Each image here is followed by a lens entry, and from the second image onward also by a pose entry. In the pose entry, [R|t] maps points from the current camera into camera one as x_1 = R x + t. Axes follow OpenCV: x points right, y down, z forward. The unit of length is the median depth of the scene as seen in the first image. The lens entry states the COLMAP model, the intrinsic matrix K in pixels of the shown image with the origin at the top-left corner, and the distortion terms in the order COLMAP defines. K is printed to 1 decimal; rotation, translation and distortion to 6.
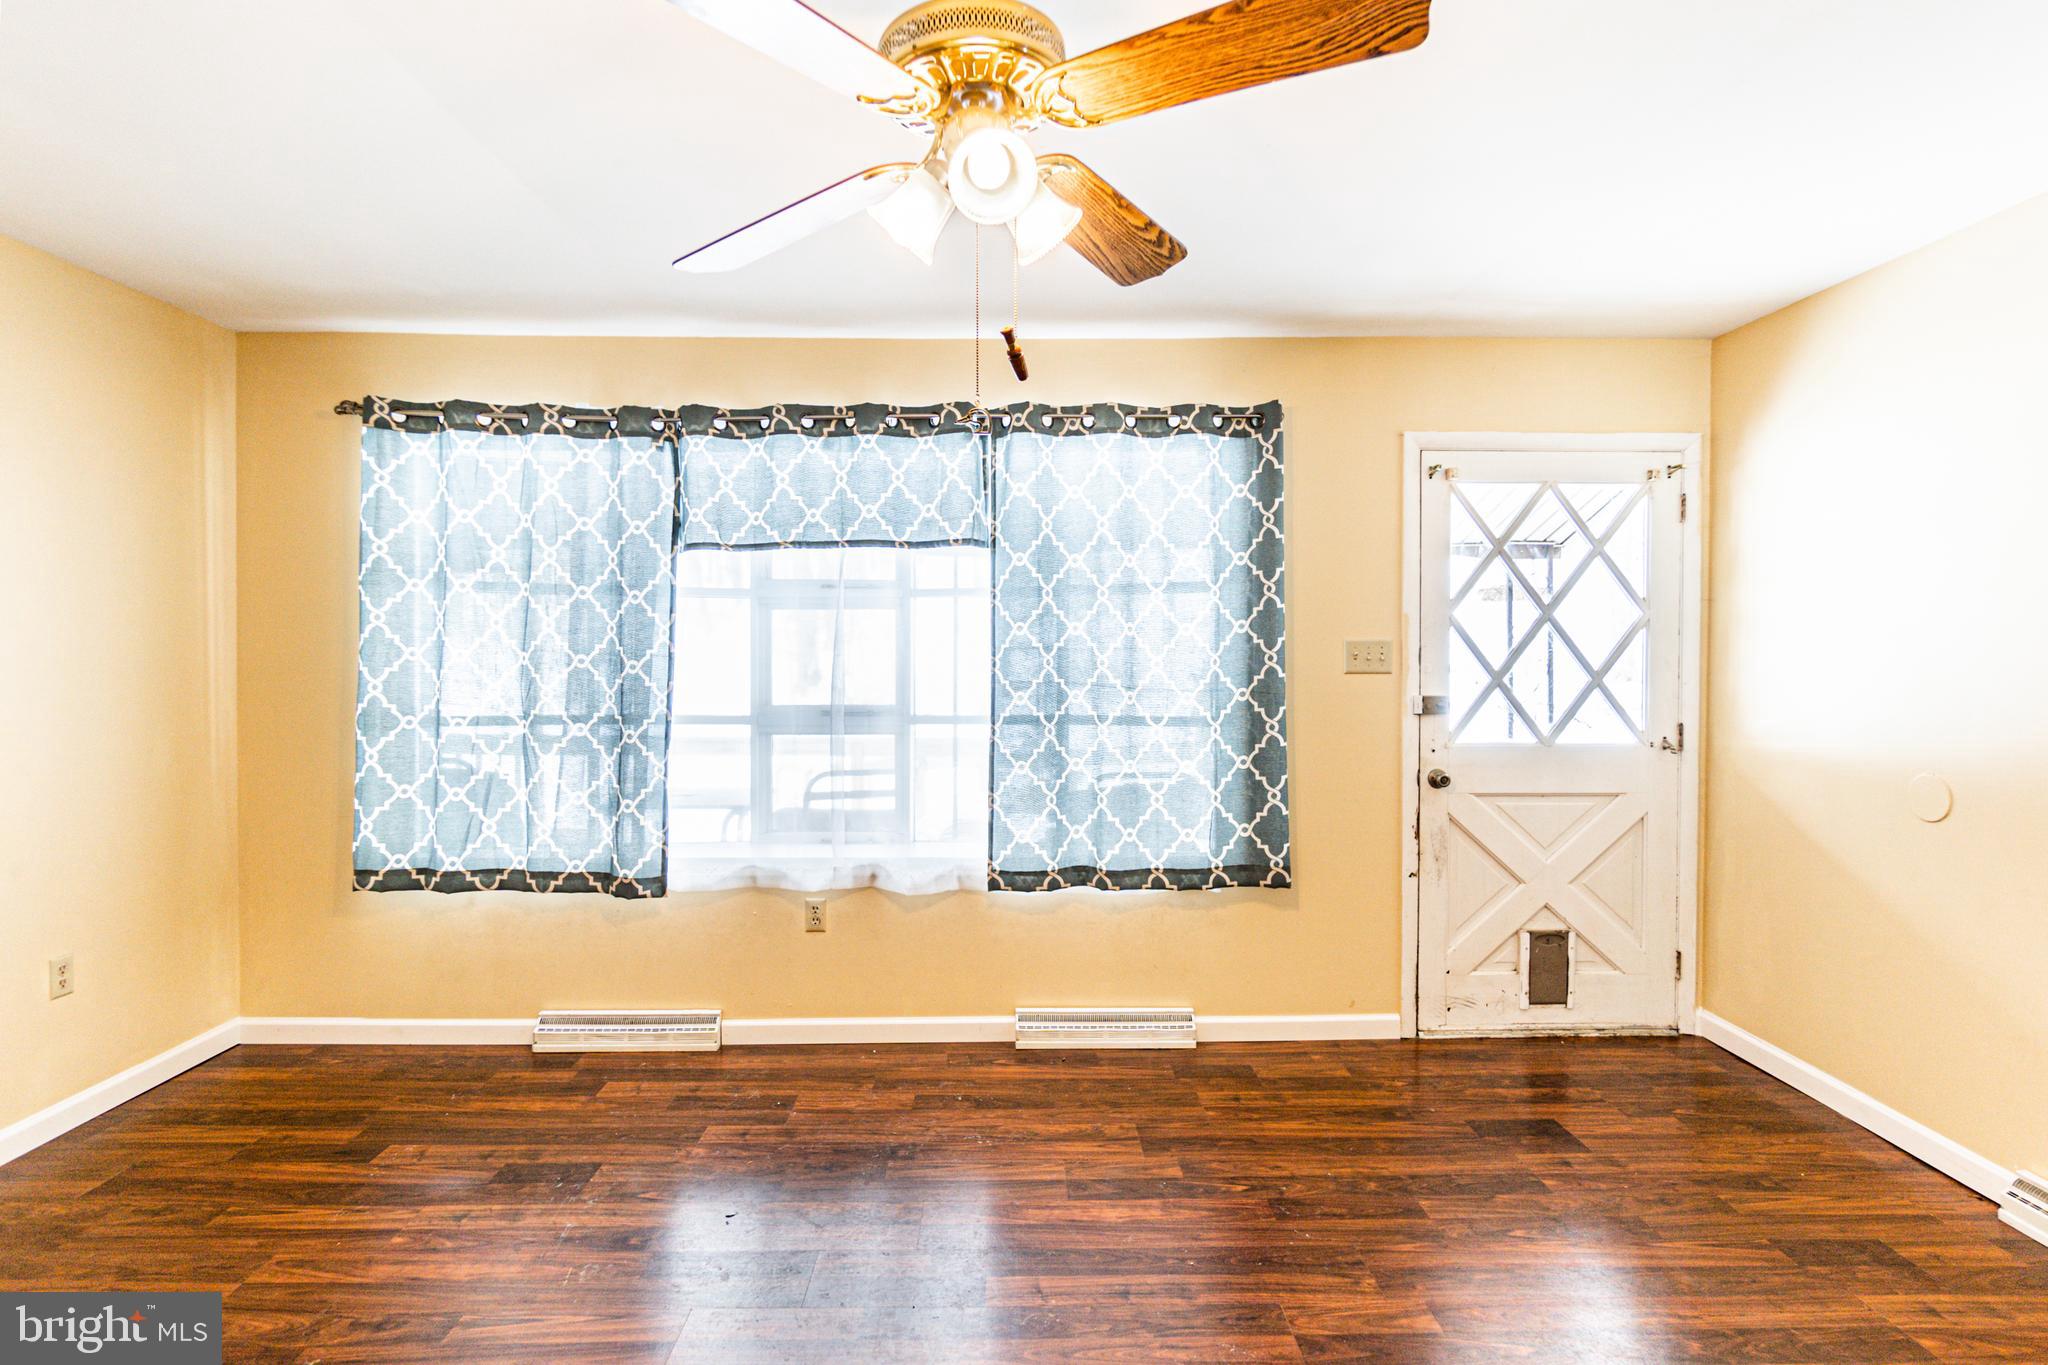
lens RADIAL K [[1072.5, 0, 996.0], [0, 1072.5, 663.1], [0, 0, 1]] dist [-0.010282, 0.005128]
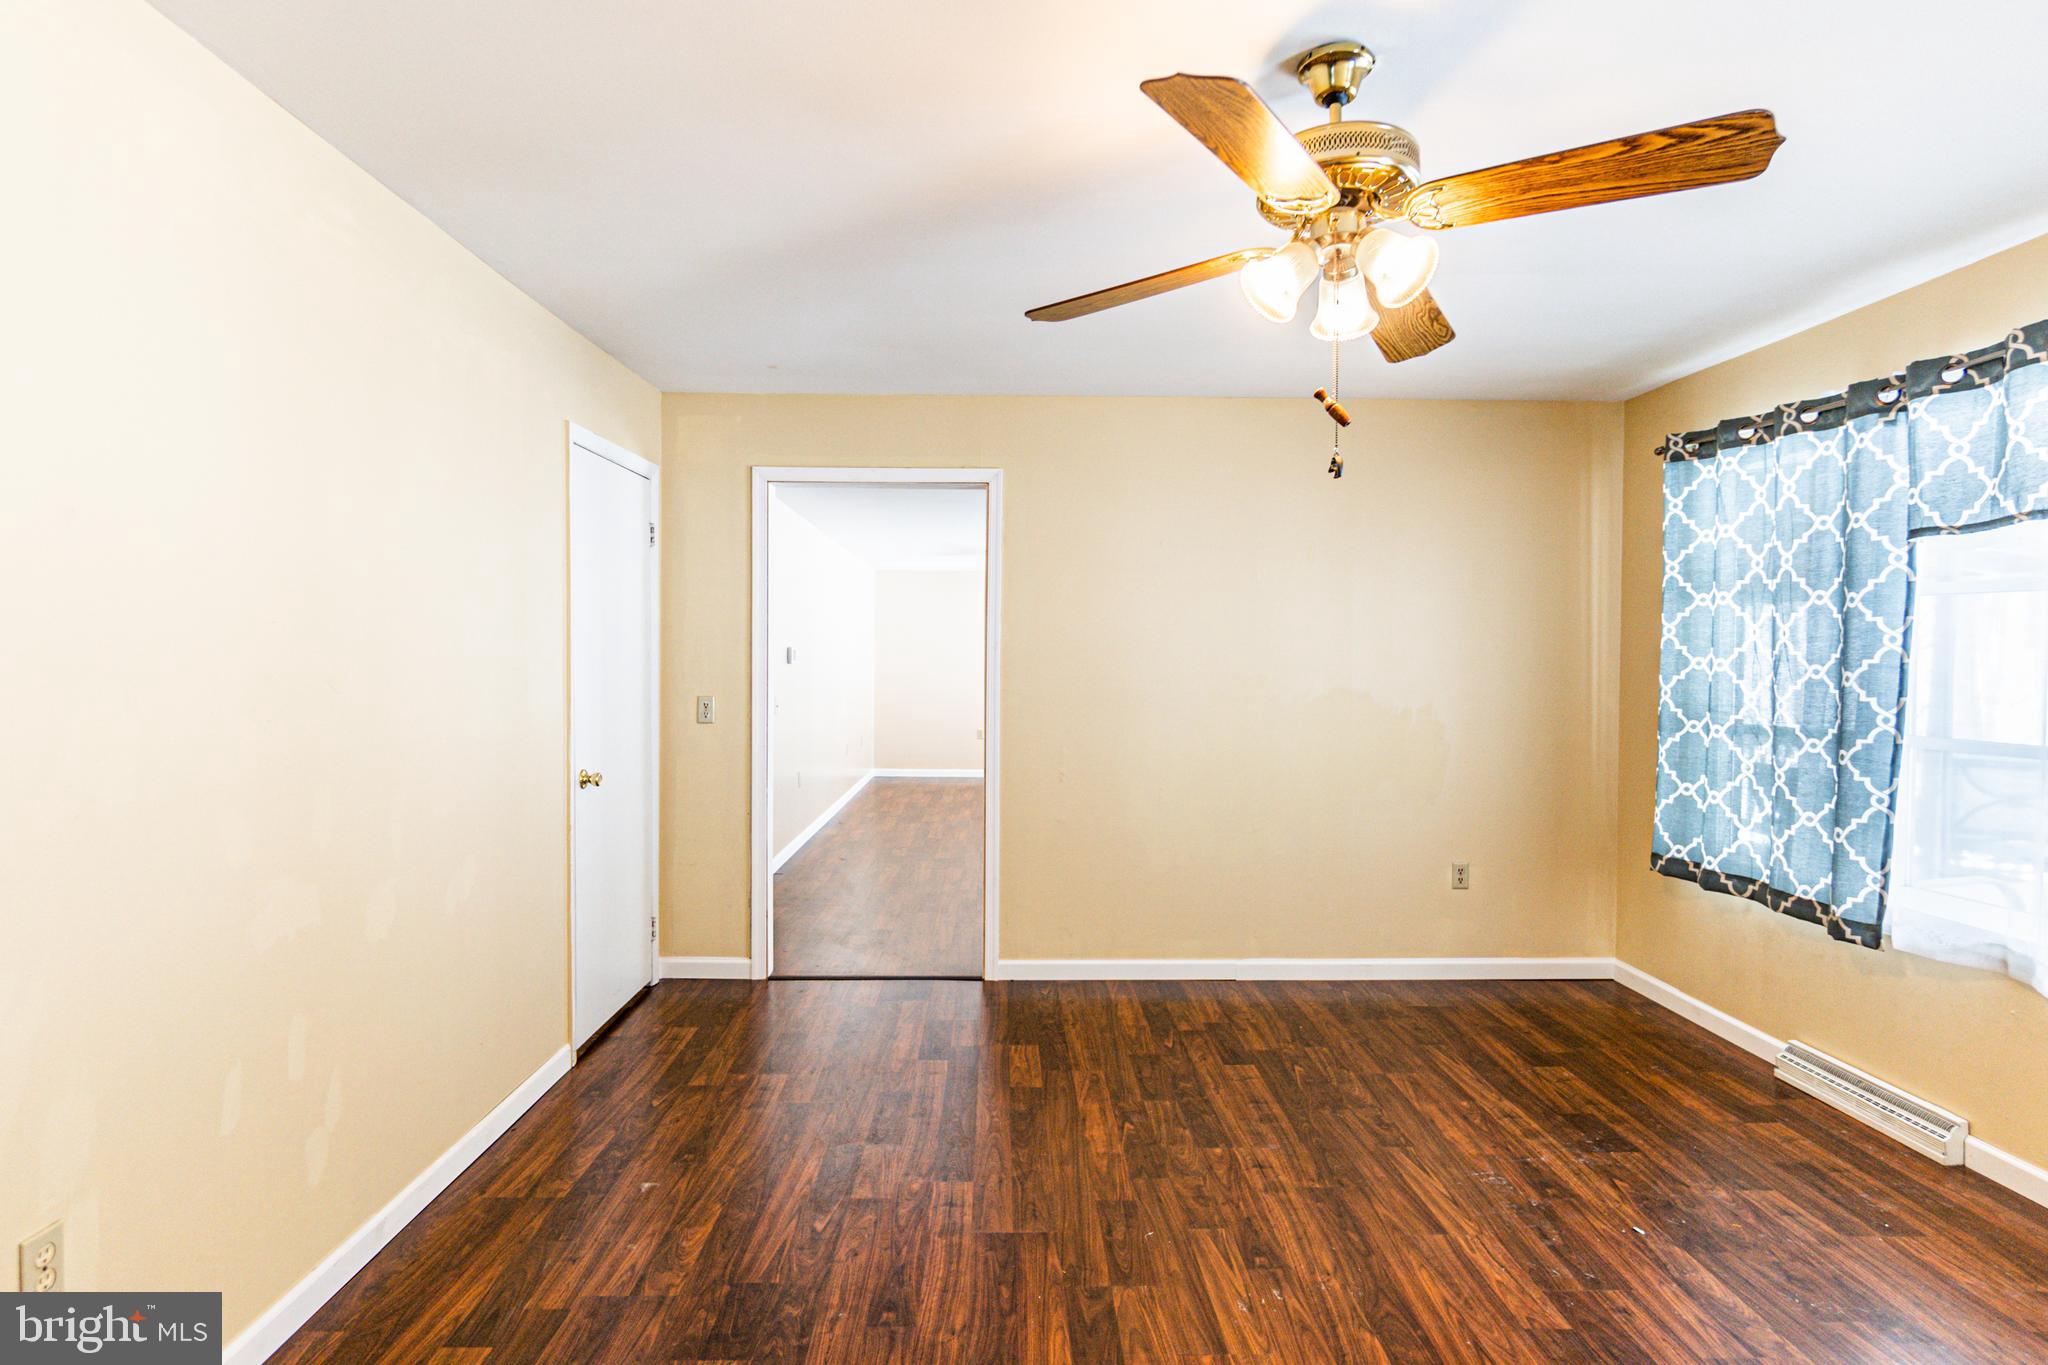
lens RADIAL K [[1072.5, 0, 991.1], [0, 1072.5, 670.1], [0, 0, 1]] dist [-0.010282, 0.005128]
pose [[-0.021615, 0.009219, -0.999724, 0.549307], [-0.019811, 0.999757, 0.009648, 0.001773], [0.999570, 0.020014, -0.021427, 0.307775]]
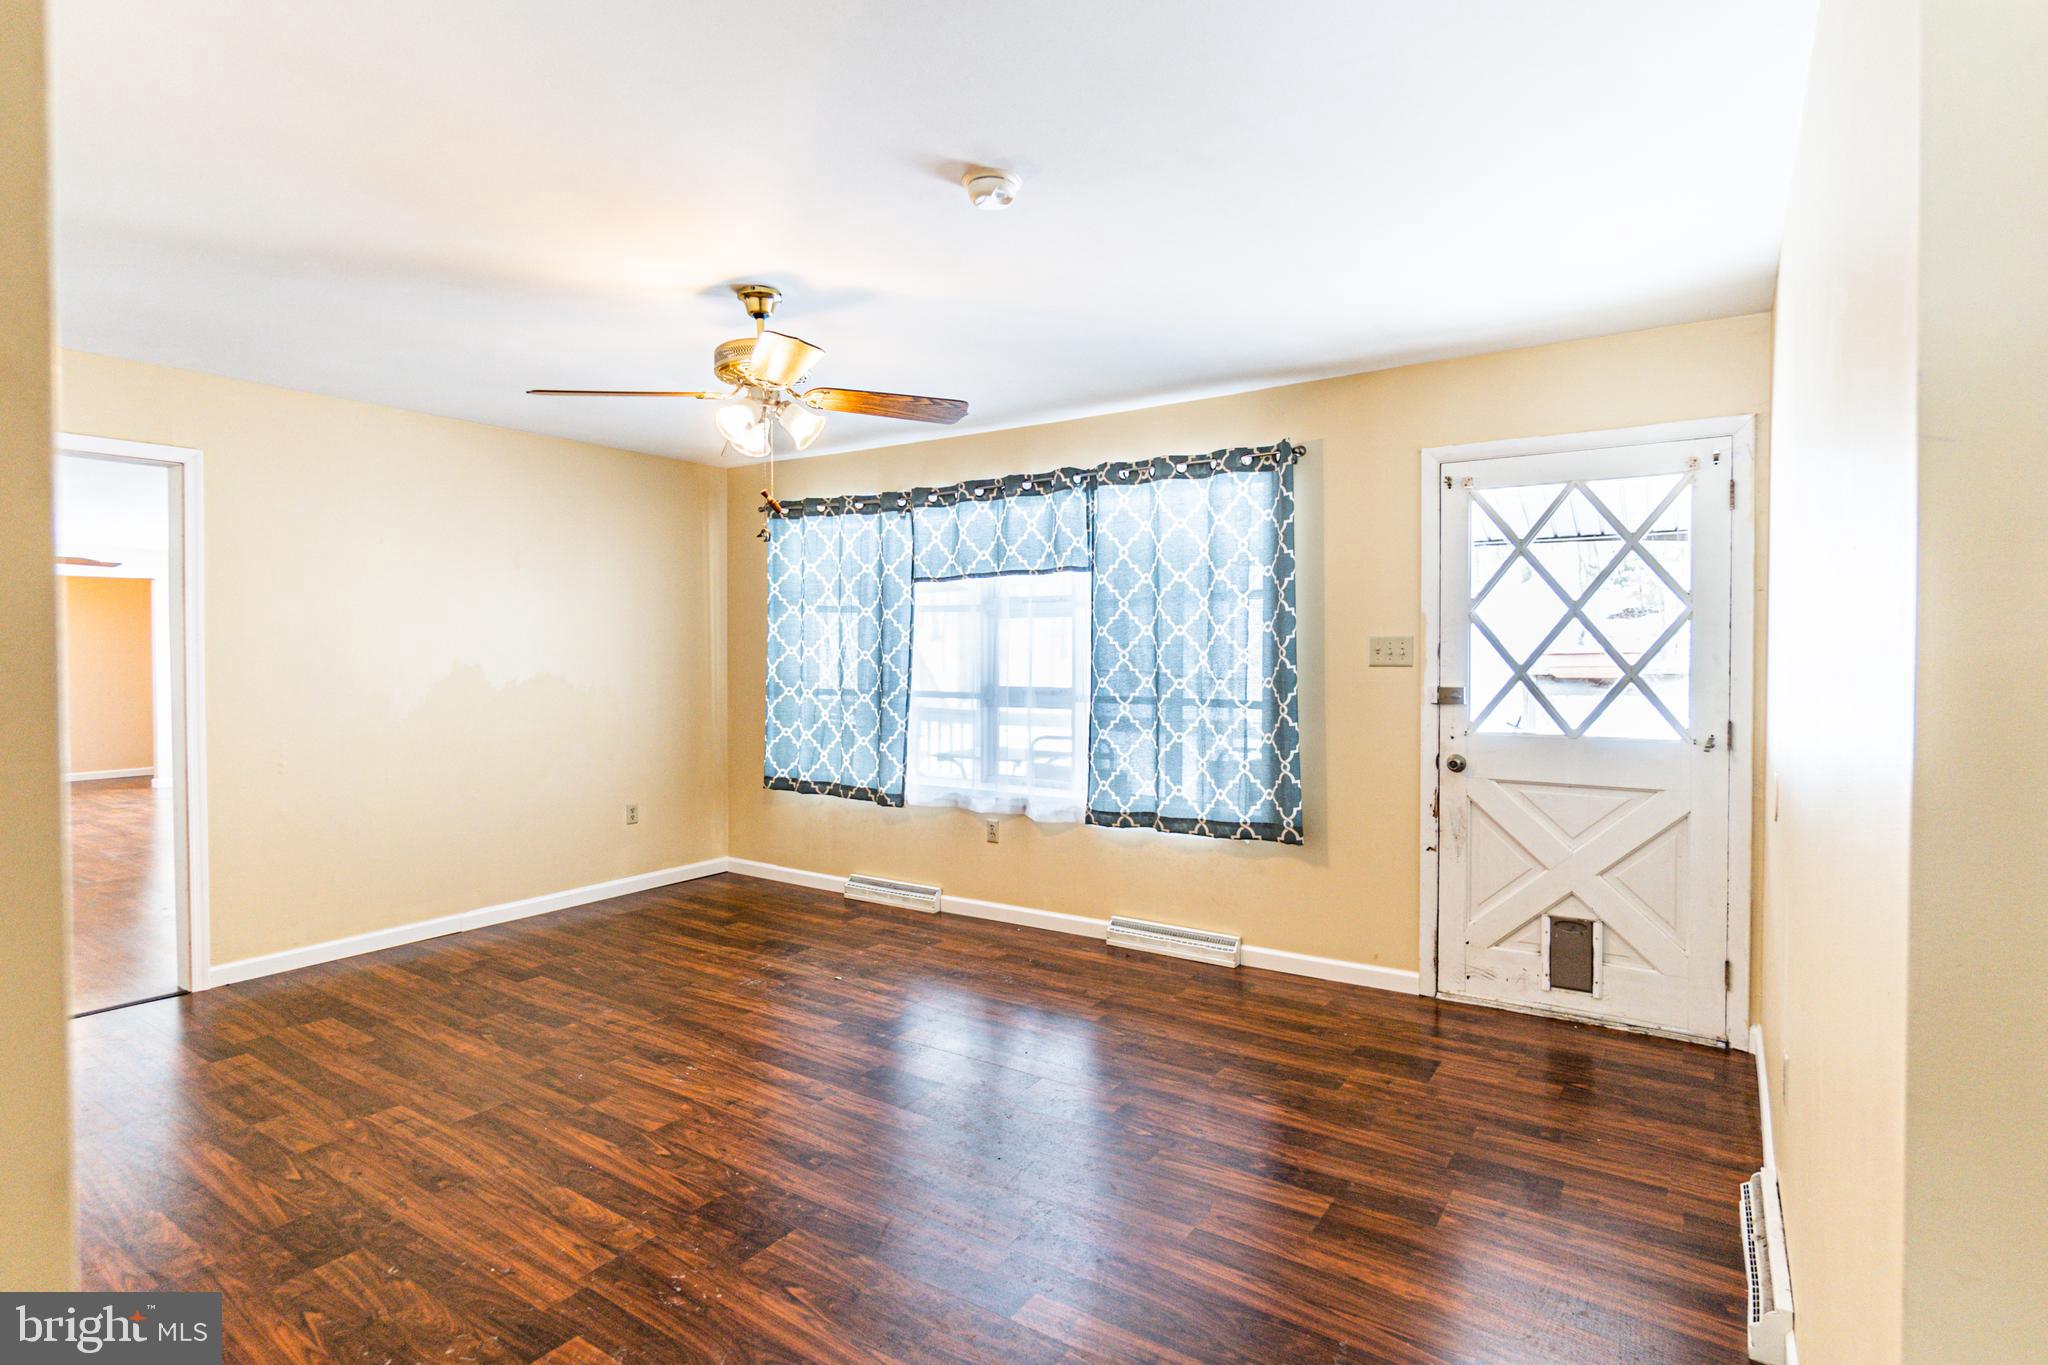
lens RADIAL K [[1072.5, 0, 985.7], [0, 1072.5, 667.3], [0, 0, 1]] dist [-0.010282, 0.005128]
pose [[0.799539, 0.007169, -0.600571, 0.711578], [-0.005950, 0.999974, 0.004016, 0.009015], [0.600584, 0.000362, 0.799561, -0.165467]]
